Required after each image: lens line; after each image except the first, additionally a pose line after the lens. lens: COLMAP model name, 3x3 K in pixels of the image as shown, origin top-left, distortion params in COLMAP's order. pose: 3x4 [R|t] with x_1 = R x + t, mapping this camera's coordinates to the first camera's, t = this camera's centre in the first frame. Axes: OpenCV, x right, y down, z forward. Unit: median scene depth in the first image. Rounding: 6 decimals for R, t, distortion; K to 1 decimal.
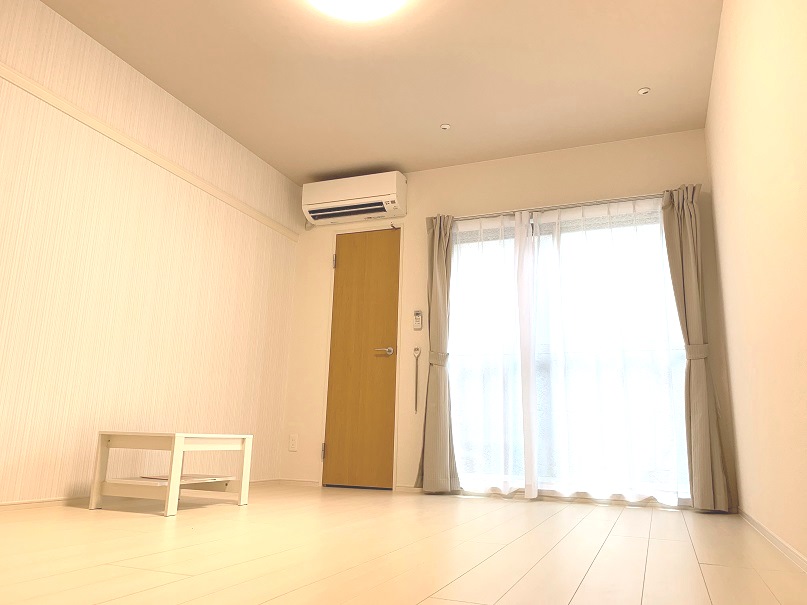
lens RADIAL K [[615.4, 0, 403.5], [0, 615.4, 302.5], [0, 0, 1]] dist [0.107762, -0.000081]
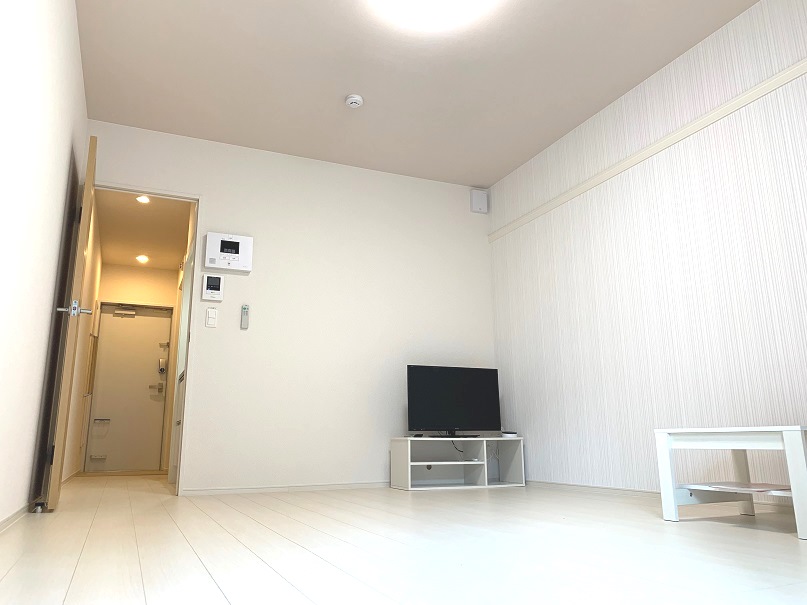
lens RADIAL K [[618.8, 0, 403.5], [0, 618.8, 302.5], [0, 0, 1]] dist [0.003776, -0.001532]
pose [[-0.691004, -0.172487, -0.701970, 0.524228], [0.146522, 0.917530, -0.369688, 0.295761], [0.707845, -0.358310, -0.608744, 1.250844]]
